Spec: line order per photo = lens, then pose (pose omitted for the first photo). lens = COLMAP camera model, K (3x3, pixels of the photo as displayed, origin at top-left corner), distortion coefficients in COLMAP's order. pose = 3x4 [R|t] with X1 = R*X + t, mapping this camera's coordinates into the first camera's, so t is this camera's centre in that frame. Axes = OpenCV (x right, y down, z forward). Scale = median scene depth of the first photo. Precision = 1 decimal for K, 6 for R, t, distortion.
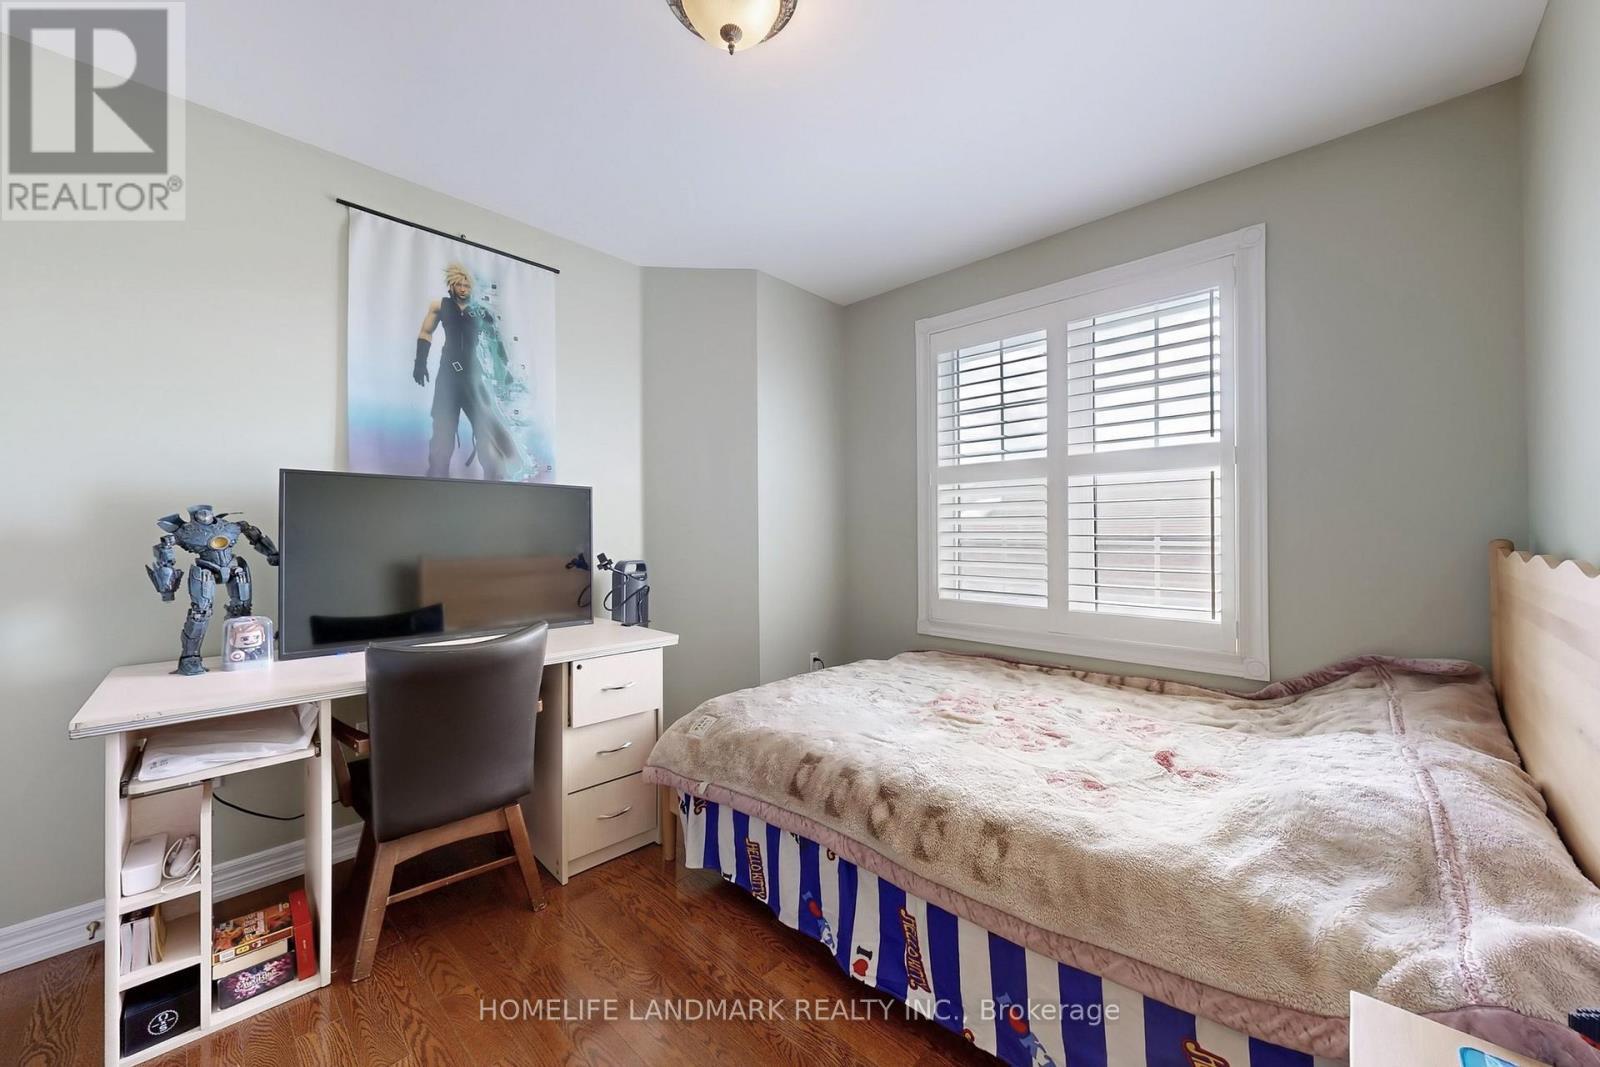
lens RADIAL K [[609.4, 0, 800.0], [0, 609.4, 533.5], [0, 0, 1]] dist [0.000326, 0.000059]
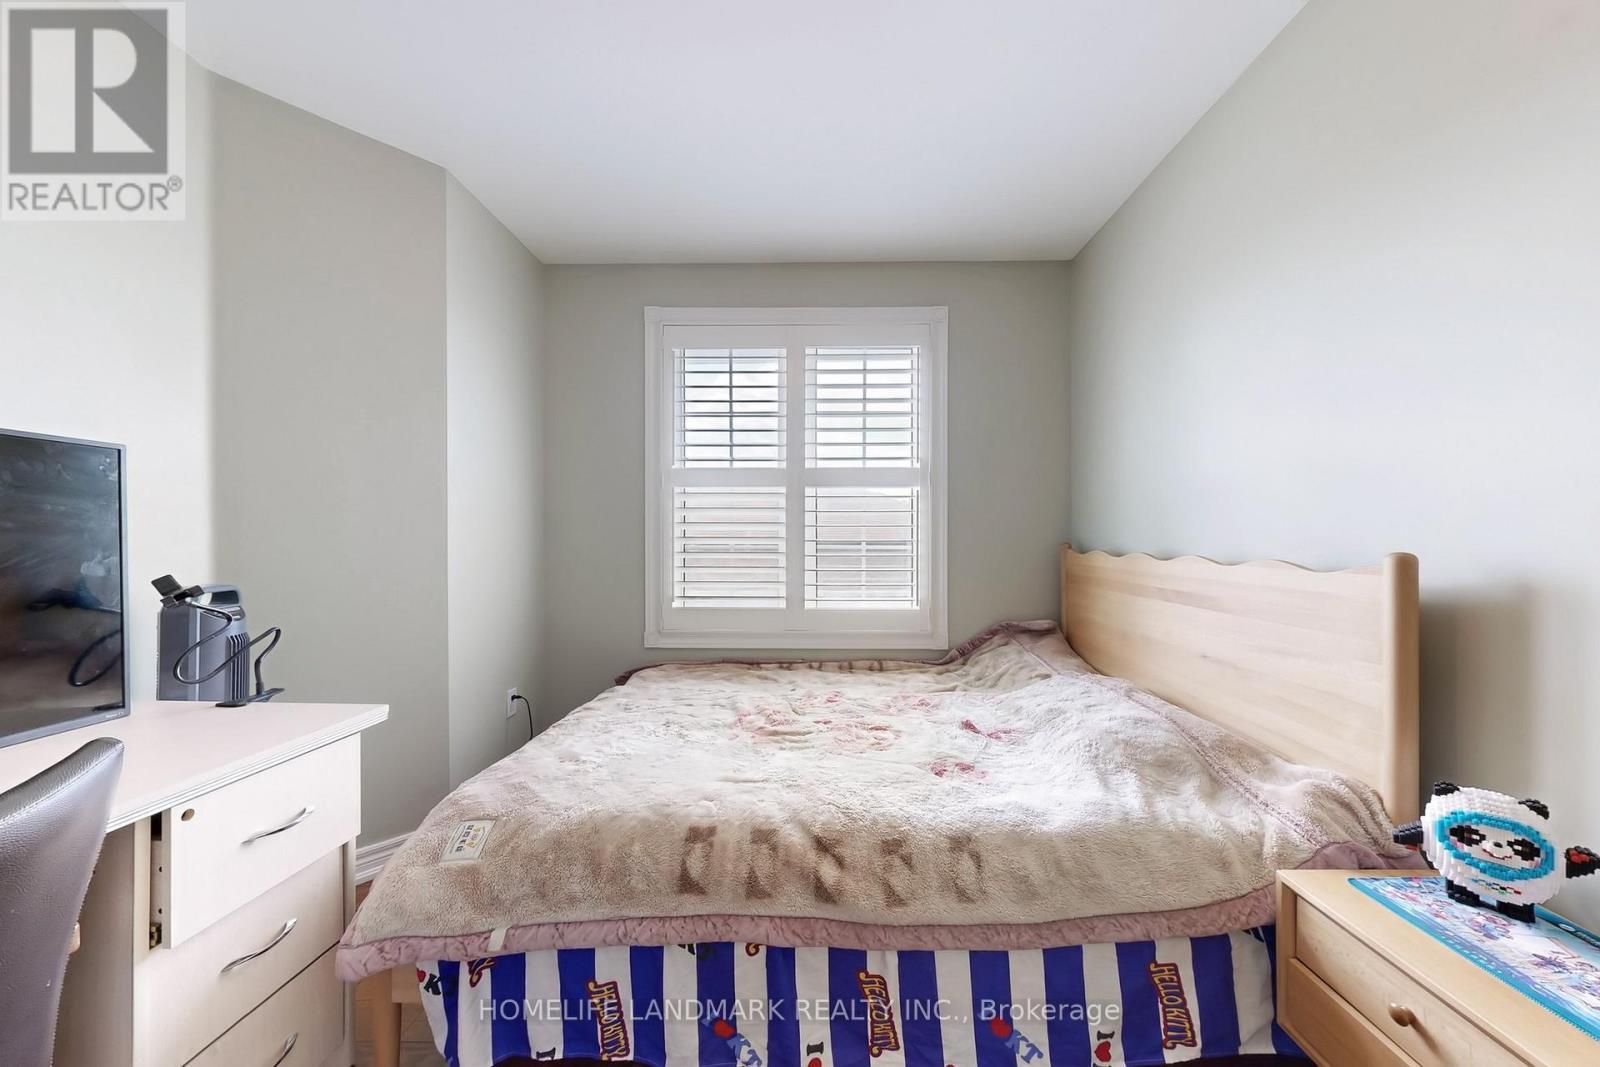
lens RADIAL K [[548.9, 0, 739.6], [0, 548.9, 538.2], [0, 0, 1]] dist [0.000784, -0.000013]
pose [[0.726430, 0.001429, 0.687239, -0.371130], [-0.001669, 0.999999, -0.000315, -0.000890], [-0.687239, -0.000919, 0.726431, 0.412528]]
